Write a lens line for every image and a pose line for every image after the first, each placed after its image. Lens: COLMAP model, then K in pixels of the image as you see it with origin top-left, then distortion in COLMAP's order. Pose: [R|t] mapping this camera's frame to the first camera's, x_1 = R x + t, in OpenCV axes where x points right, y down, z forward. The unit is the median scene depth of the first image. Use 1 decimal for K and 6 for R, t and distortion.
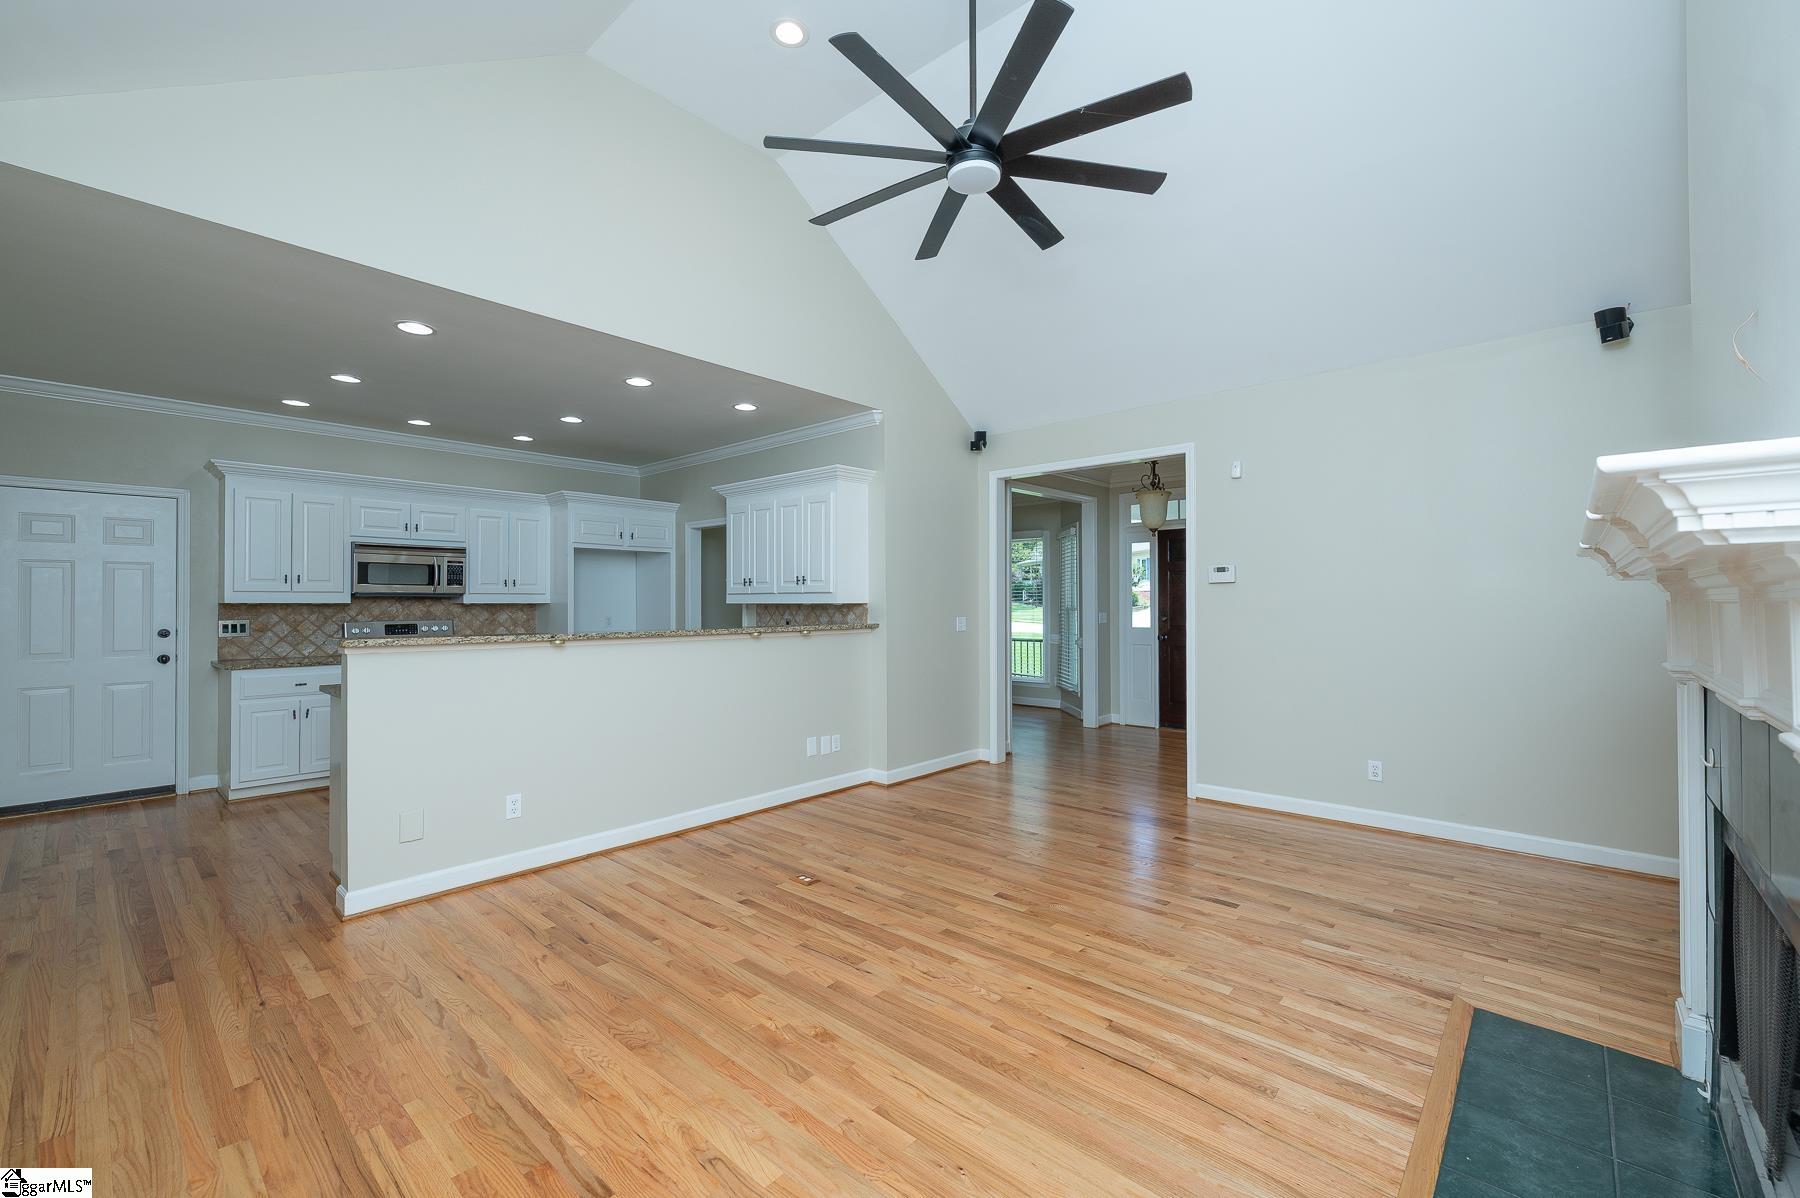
lens RADIAL K [[722.9, 0, 911.0], [0, 722.9, 598.4], [0, 0, 1]] dist [0.000618, -0.000193]
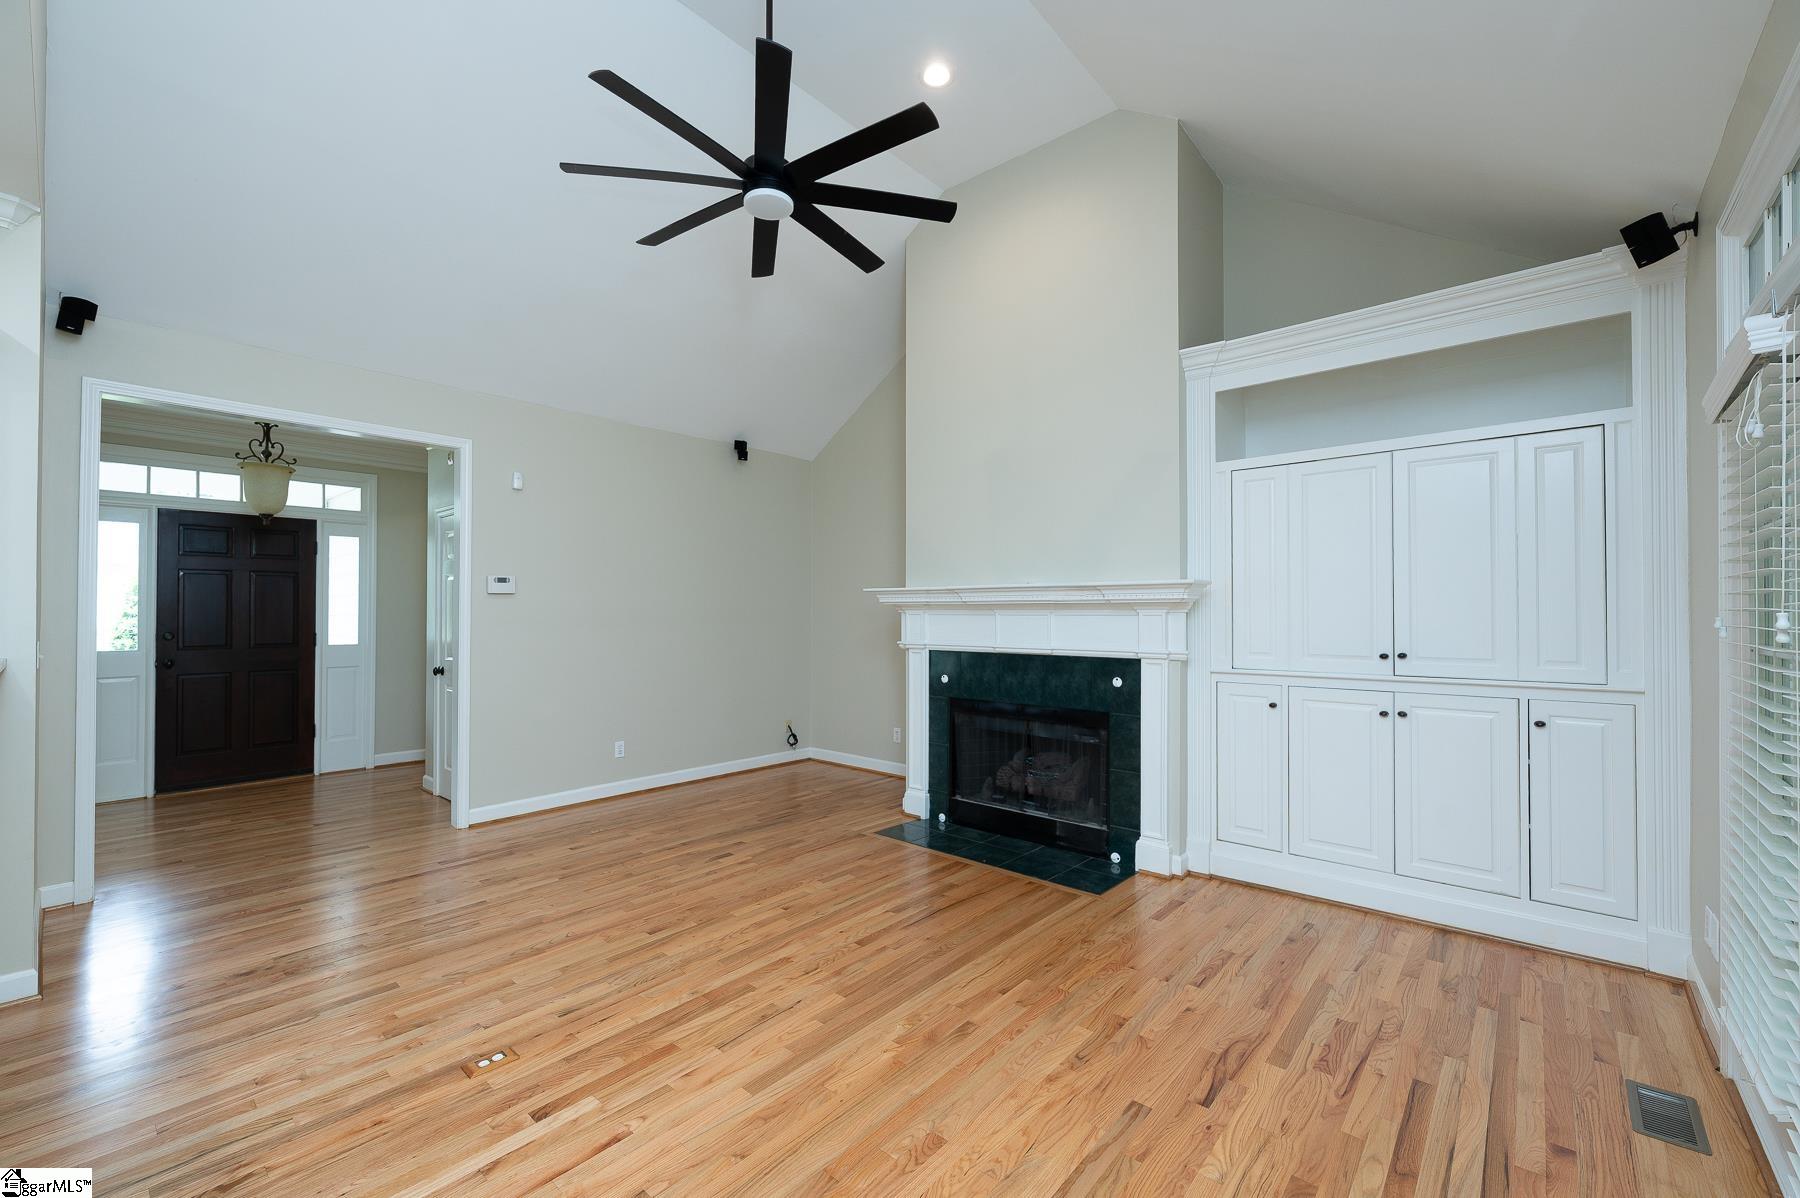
lens RADIAL K [[722.9, 0, 881.5], [0, 722.9, 624.0], [0, 0, 1]] dist [0.000618, -0.000193]
pose [[0.015542, -0.010406, 0.999825, -0.549473], [-0.017282, 0.999794, 0.010674, -0.002005], [-0.999730, -0.017445, 0.015359, 0.473315]]
